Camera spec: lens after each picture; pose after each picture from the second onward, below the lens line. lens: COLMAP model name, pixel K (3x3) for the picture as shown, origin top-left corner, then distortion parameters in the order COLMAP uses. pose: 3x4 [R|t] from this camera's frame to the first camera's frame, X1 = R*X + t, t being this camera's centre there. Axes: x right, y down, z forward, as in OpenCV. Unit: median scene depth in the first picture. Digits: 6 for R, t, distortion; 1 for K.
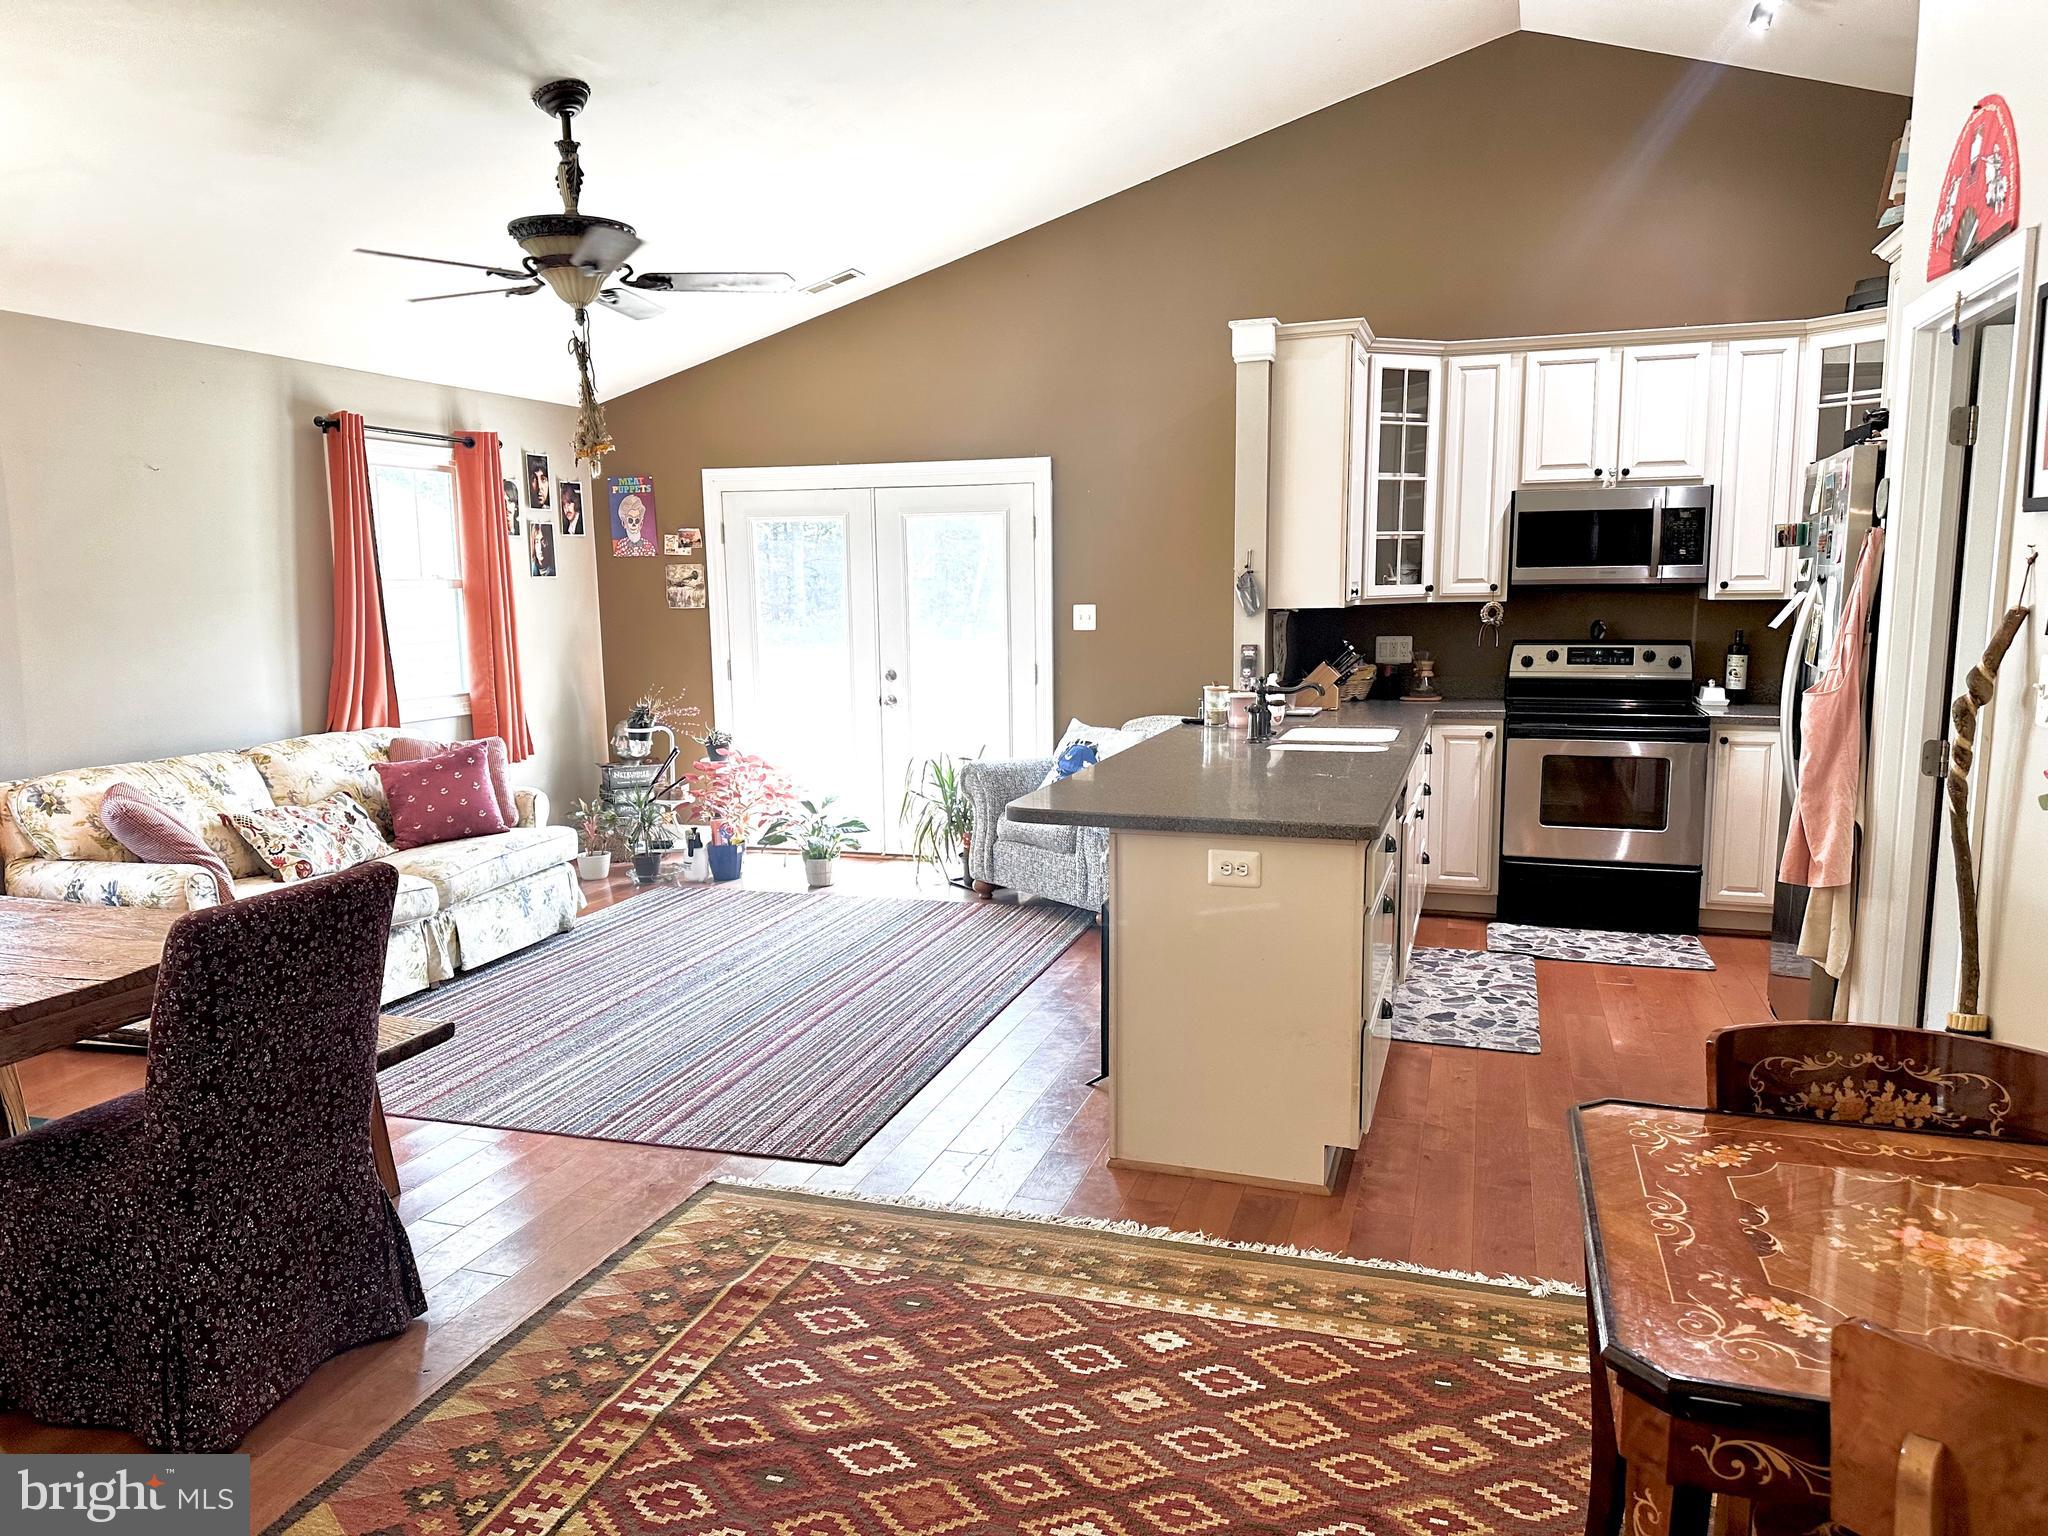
lens RADIAL K [[1452.6, 0, 1027.4], [0, 1452.6, 771.1], [0, 0, 1]] dist [0.144742, -0.236251]
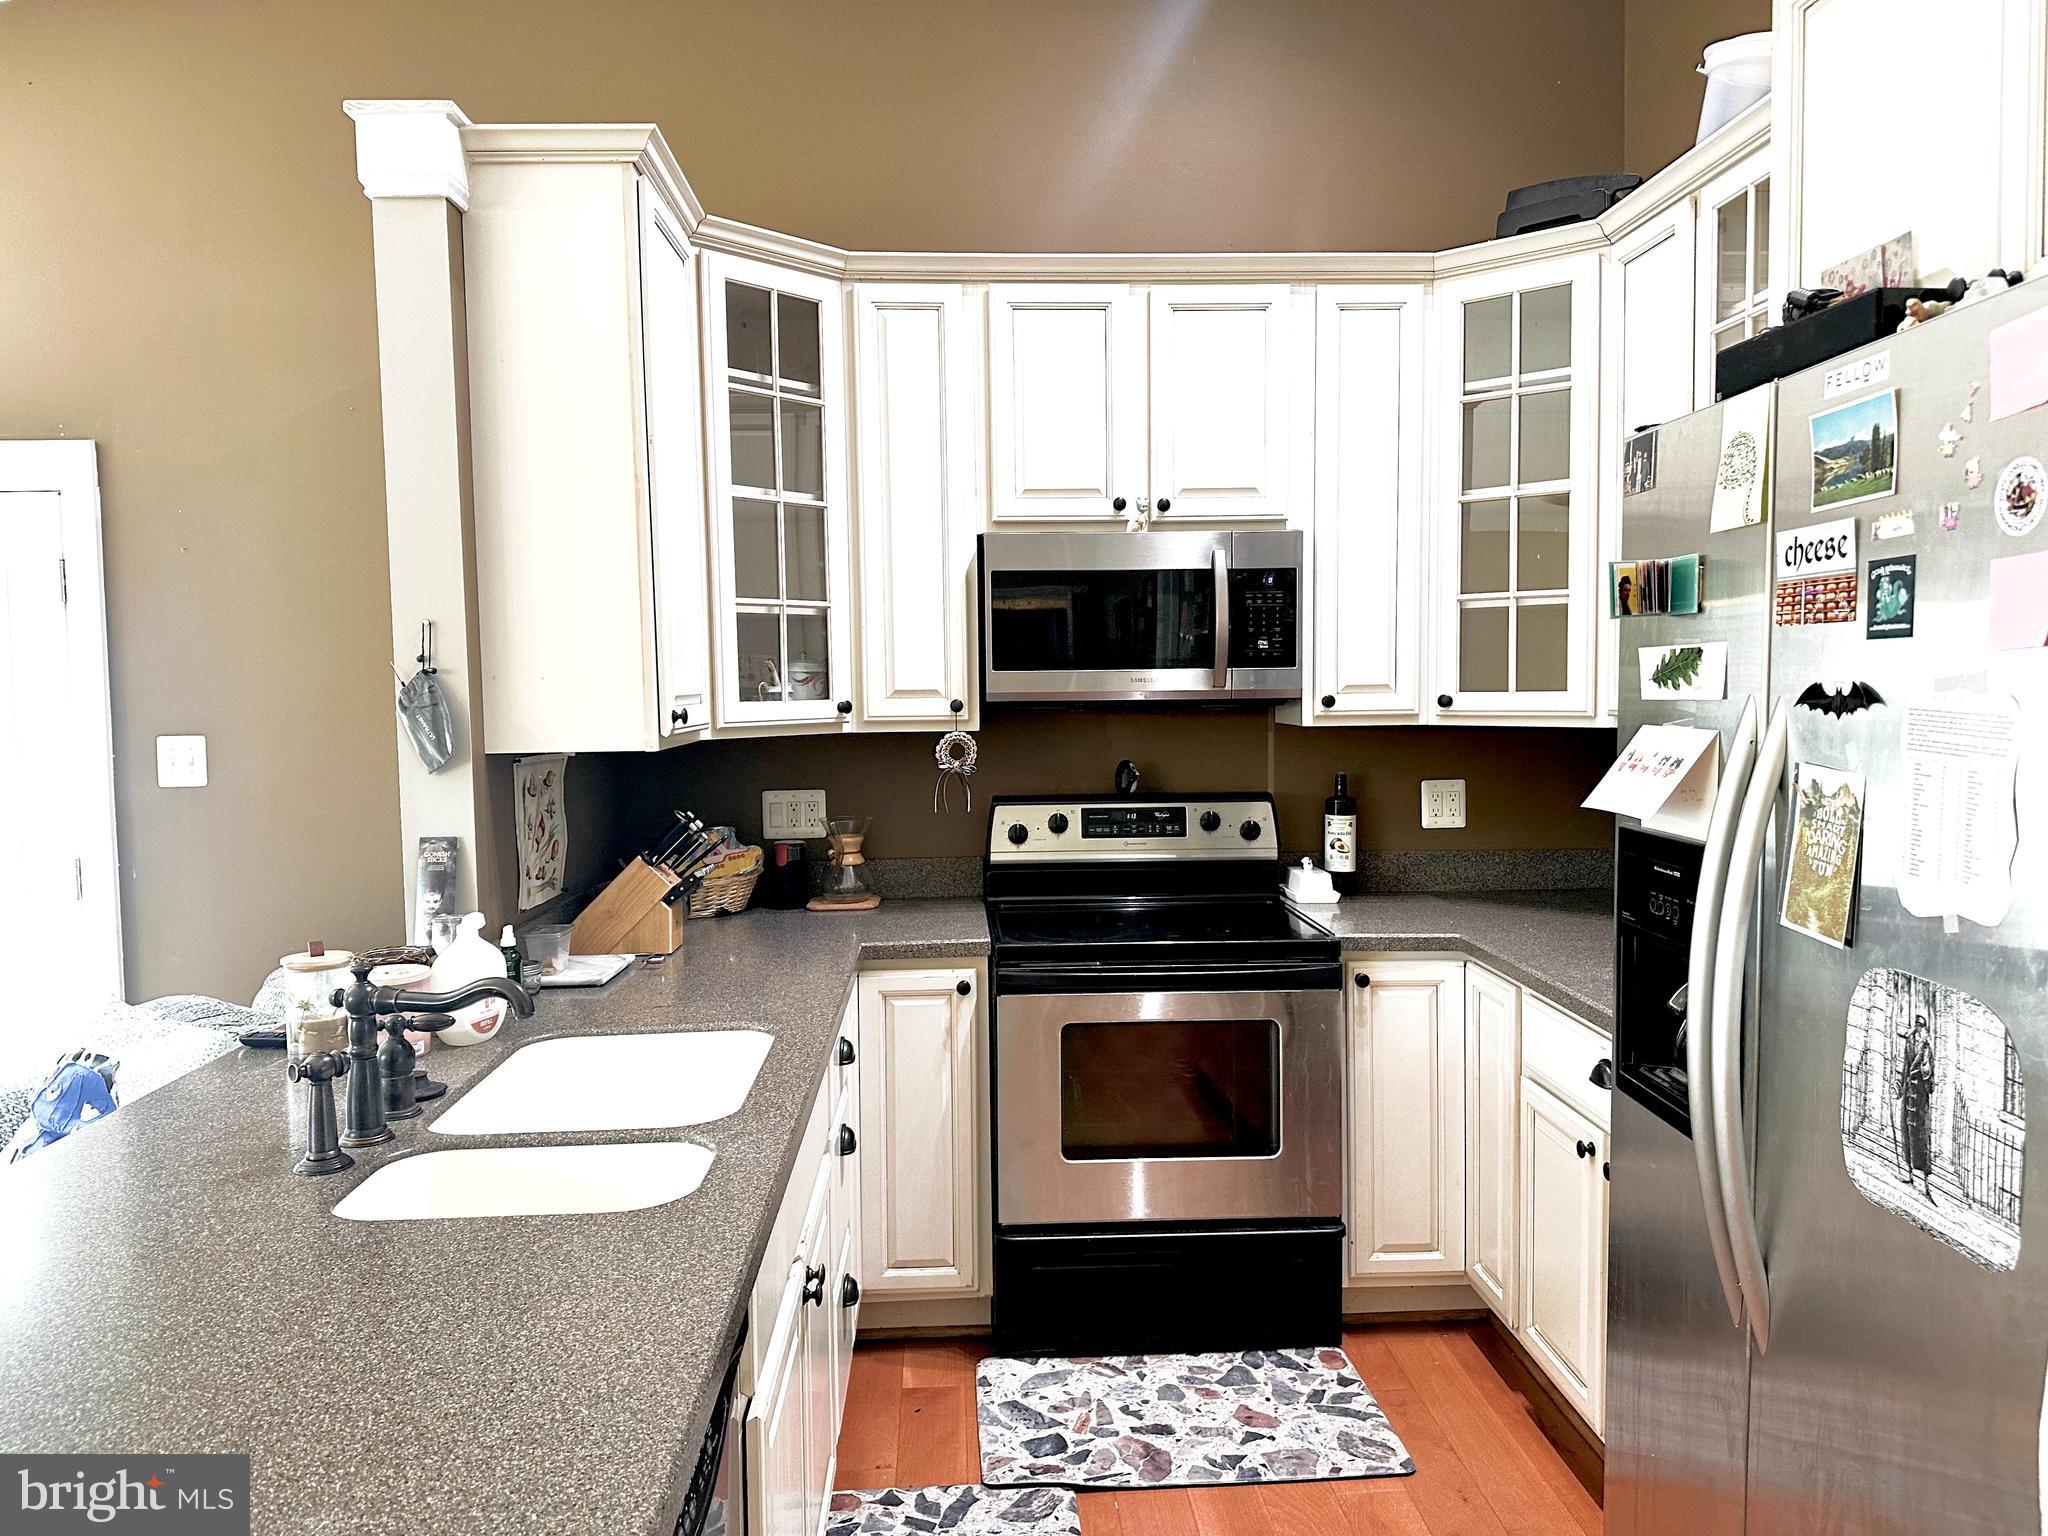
lens RADIAL K [[1452.6, 0, 1027.4], [0, 1452.6, 771.1], [0, 0, 1]] dist [0.144742, -0.236251]
pose [[0.936461, -0.024791, 0.349894, 0.150368], [0.050809, 0.996566, -0.065378, -0.063552], [-0.347072, 0.079002, 0.934505, 0.483840]]
